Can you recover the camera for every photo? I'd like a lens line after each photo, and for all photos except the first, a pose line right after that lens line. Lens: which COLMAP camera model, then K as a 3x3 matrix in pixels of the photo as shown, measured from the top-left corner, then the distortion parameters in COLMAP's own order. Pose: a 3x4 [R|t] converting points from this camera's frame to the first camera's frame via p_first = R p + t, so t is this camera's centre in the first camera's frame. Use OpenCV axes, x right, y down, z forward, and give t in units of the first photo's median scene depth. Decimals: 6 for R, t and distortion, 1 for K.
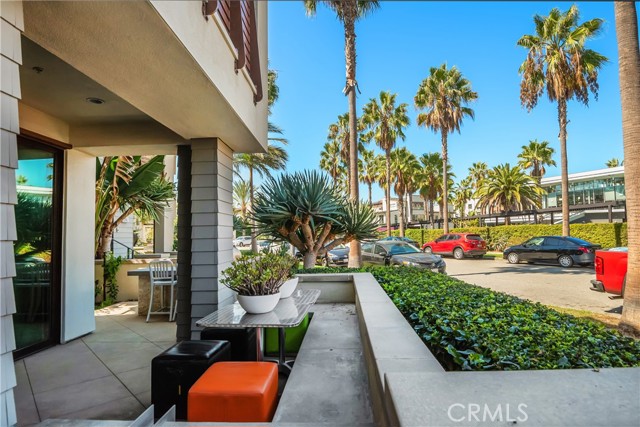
lens RADIAL K [[356.3, 0, 318.0], [0, 356.3, 217.2], [0, 0, 1]] dist [0.009448, -0.012392]
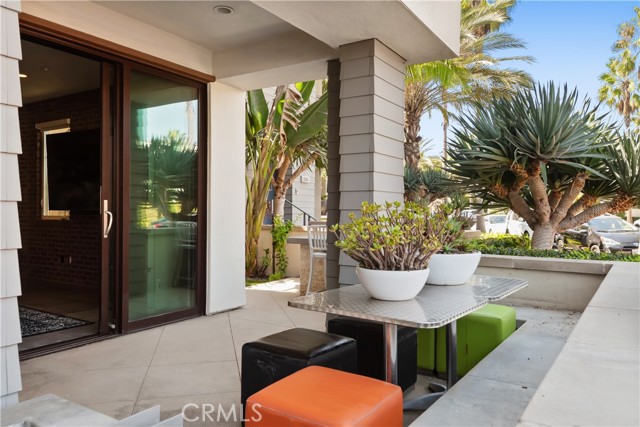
lens RADIAL K [[479.4, 0, 325.2], [0, 479.4, 209.7], [0, 0, 1]] dist [0.016266, -0.008472]
pose [[0.864695, 0.025615, -0.501643, 0.064708], [-0.002582, 0.998912, 0.046555, 0.036825], [0.502290, -0.038961, 0.863821, 0.117957]]
